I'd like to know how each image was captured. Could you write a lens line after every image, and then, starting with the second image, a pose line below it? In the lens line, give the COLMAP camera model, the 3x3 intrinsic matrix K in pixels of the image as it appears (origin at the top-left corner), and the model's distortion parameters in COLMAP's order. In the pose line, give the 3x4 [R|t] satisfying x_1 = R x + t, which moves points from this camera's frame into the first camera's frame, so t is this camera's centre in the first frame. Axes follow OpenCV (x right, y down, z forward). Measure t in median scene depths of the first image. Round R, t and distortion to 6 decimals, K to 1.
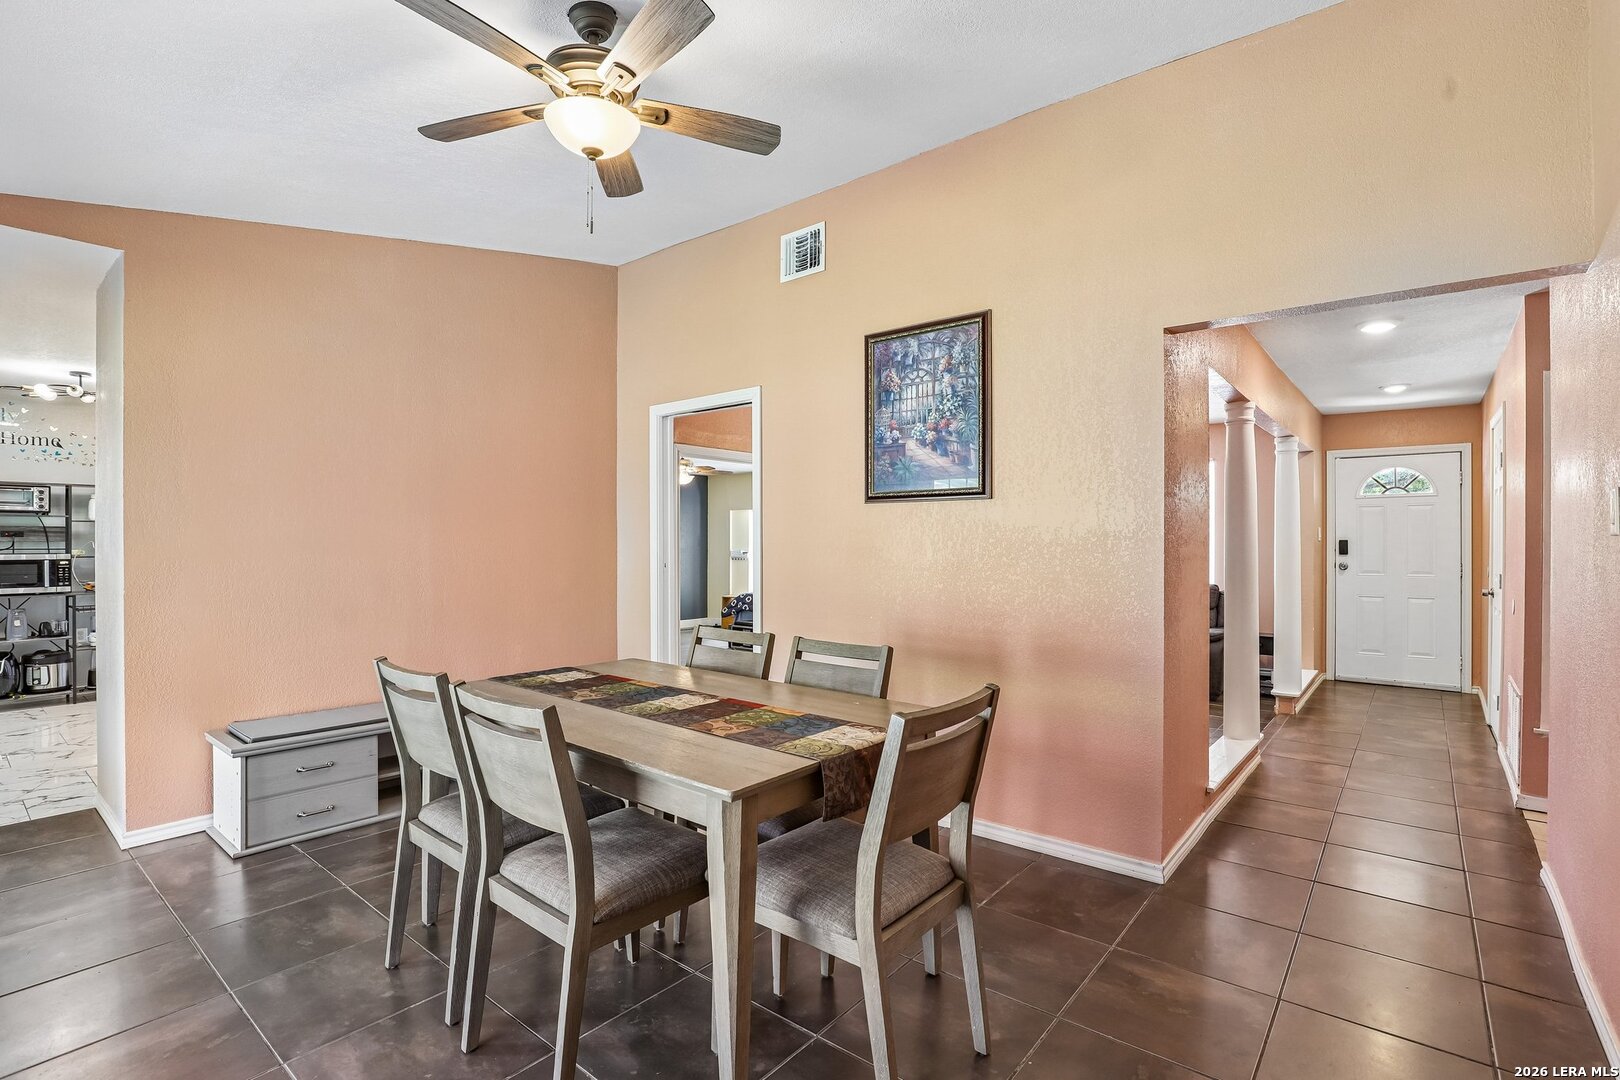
lens RADIAL K [[760.1, 0, 816.5], [0, 760.1, 536.4], [0, 0, 1]] dist [-0.040960, 0.009710]
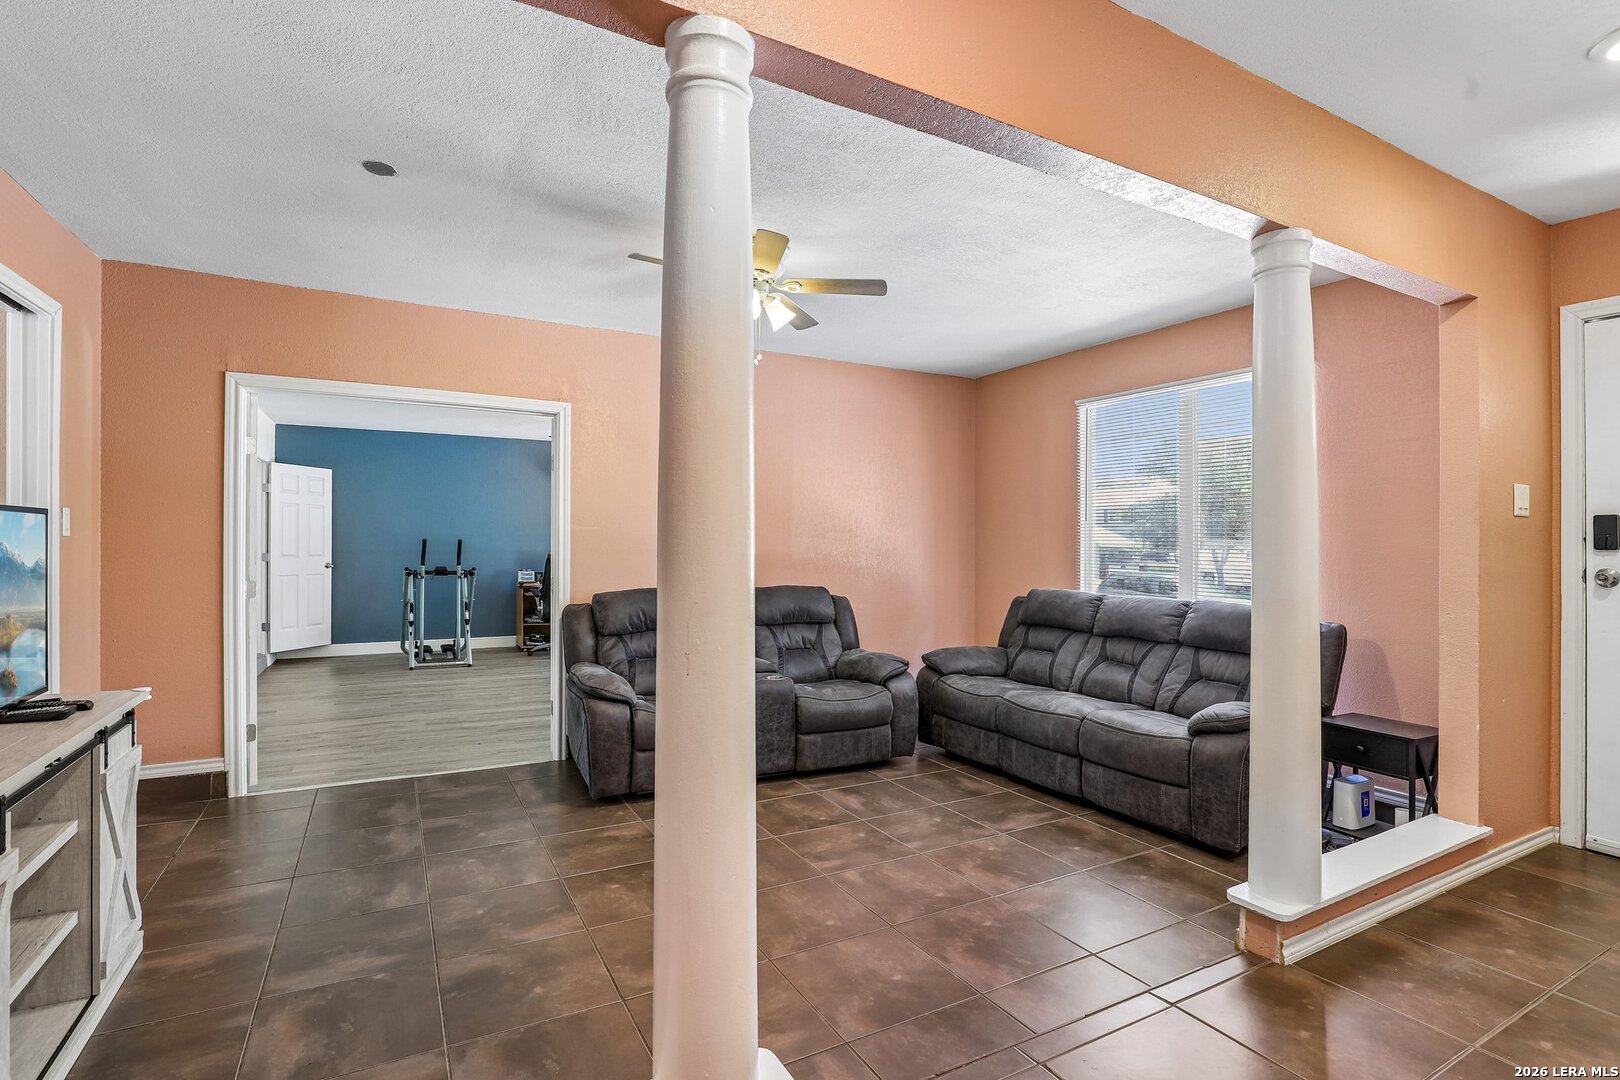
lens RADIAL K [[774.7, 0, 822.5], [0, 774.7, 541.9], [0, 0, 1]] dist [-0.030881, -0.000499]
pose [[0.928620, 0.001685, -0.371028, 0.455760], [-0.003456, 0.999986, -0.004108, 0.023210], [0.371016, 0.005097, 0.928612, 0.452910]]
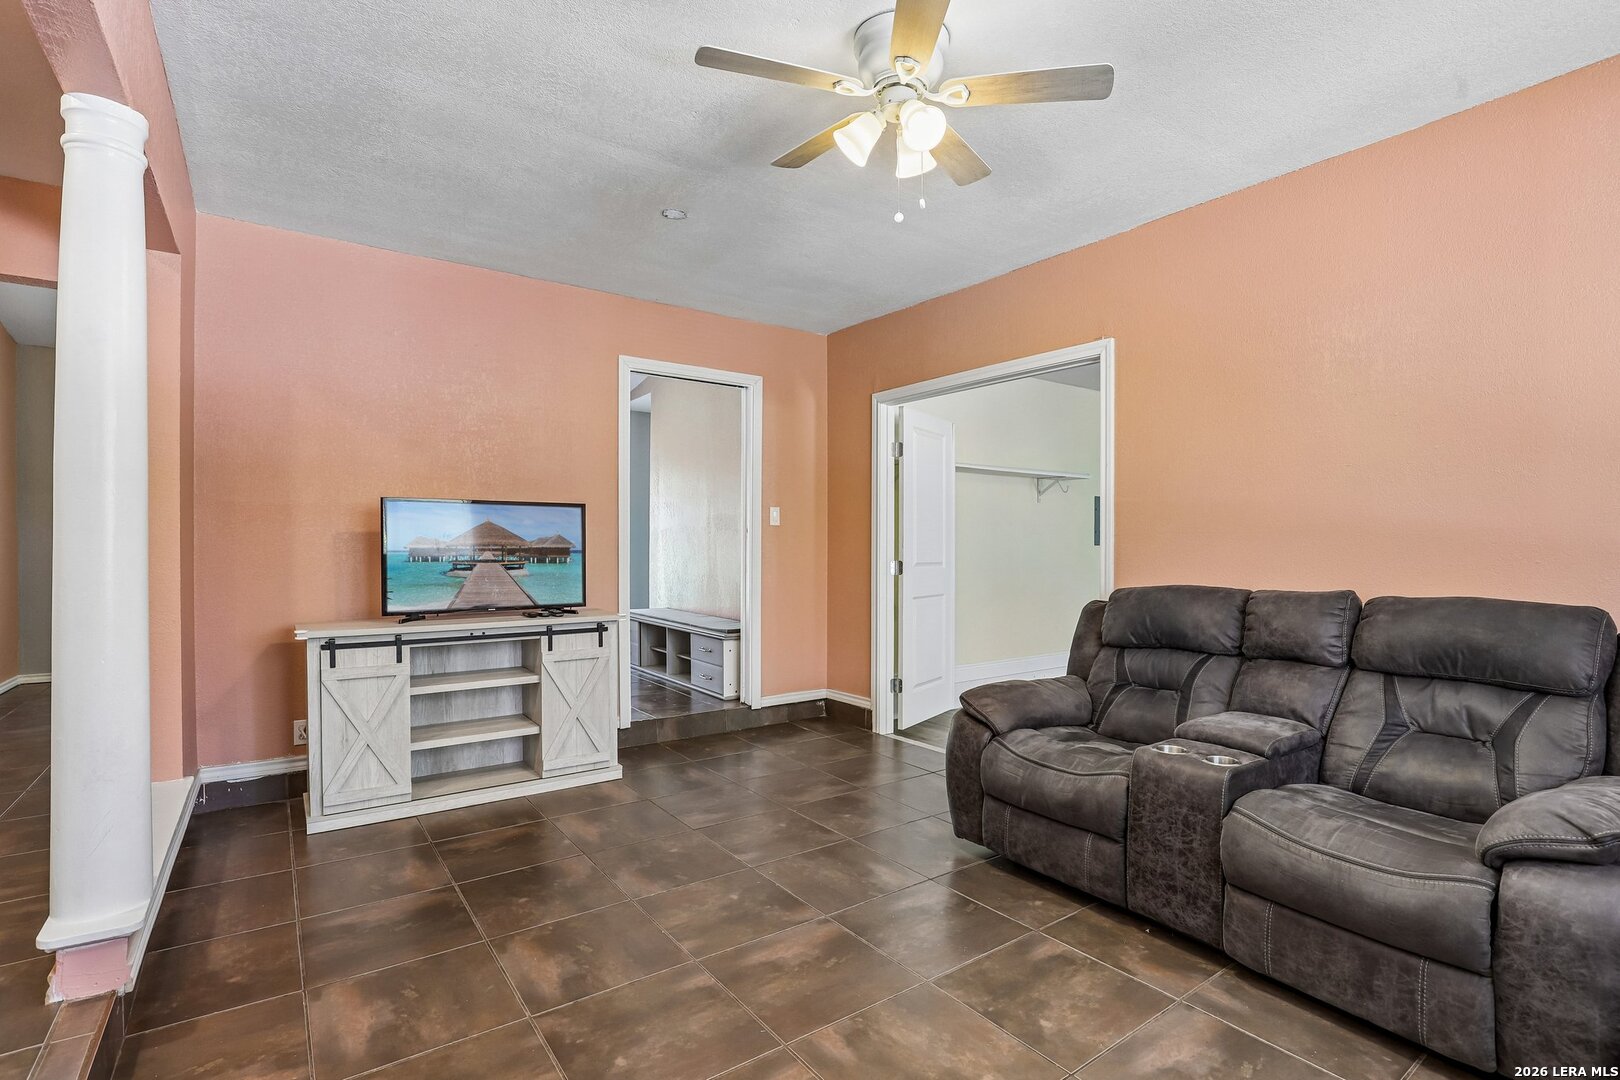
lens RADIAL K [[774.7, 0, 822.5], [0, 774.7, 541.9], [0, 0, 1]] dist [-0.030881, -0.000499]
pose [[-0.260169, -0.005895, -0.965545, 0.545668], [-0.000803, 0.999982, -0.005889, 0.039308], [0.965563, -0.000756, -0.260169, 0.936284]]
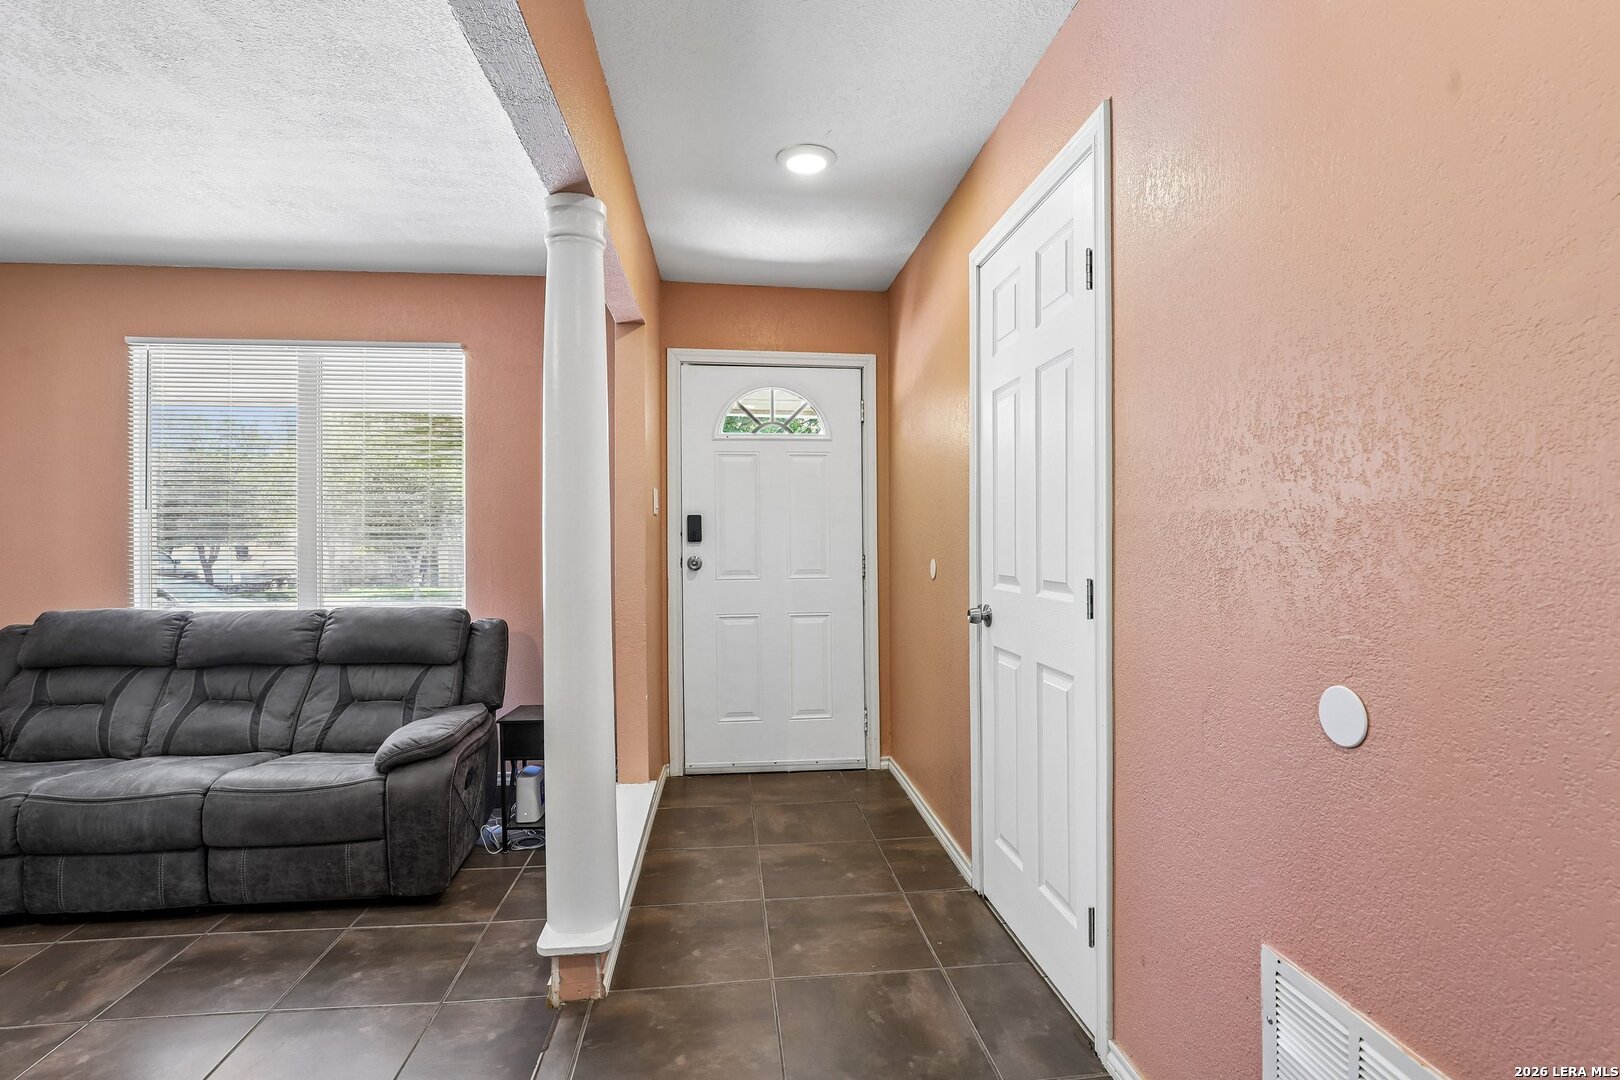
lens RADIAL K [[760.1, 0, 816.5], [0, 760.1, 536.4], [0, 0, 1]] dist [-0.040960, 0.009710]
pose [[0.695509, -0.004167, 0.718505, 0.372548], [0.007880, 0.999967, -0.001828, 0.022116], [-0.718474, 0.006934, 0.695519, 0.554469]]
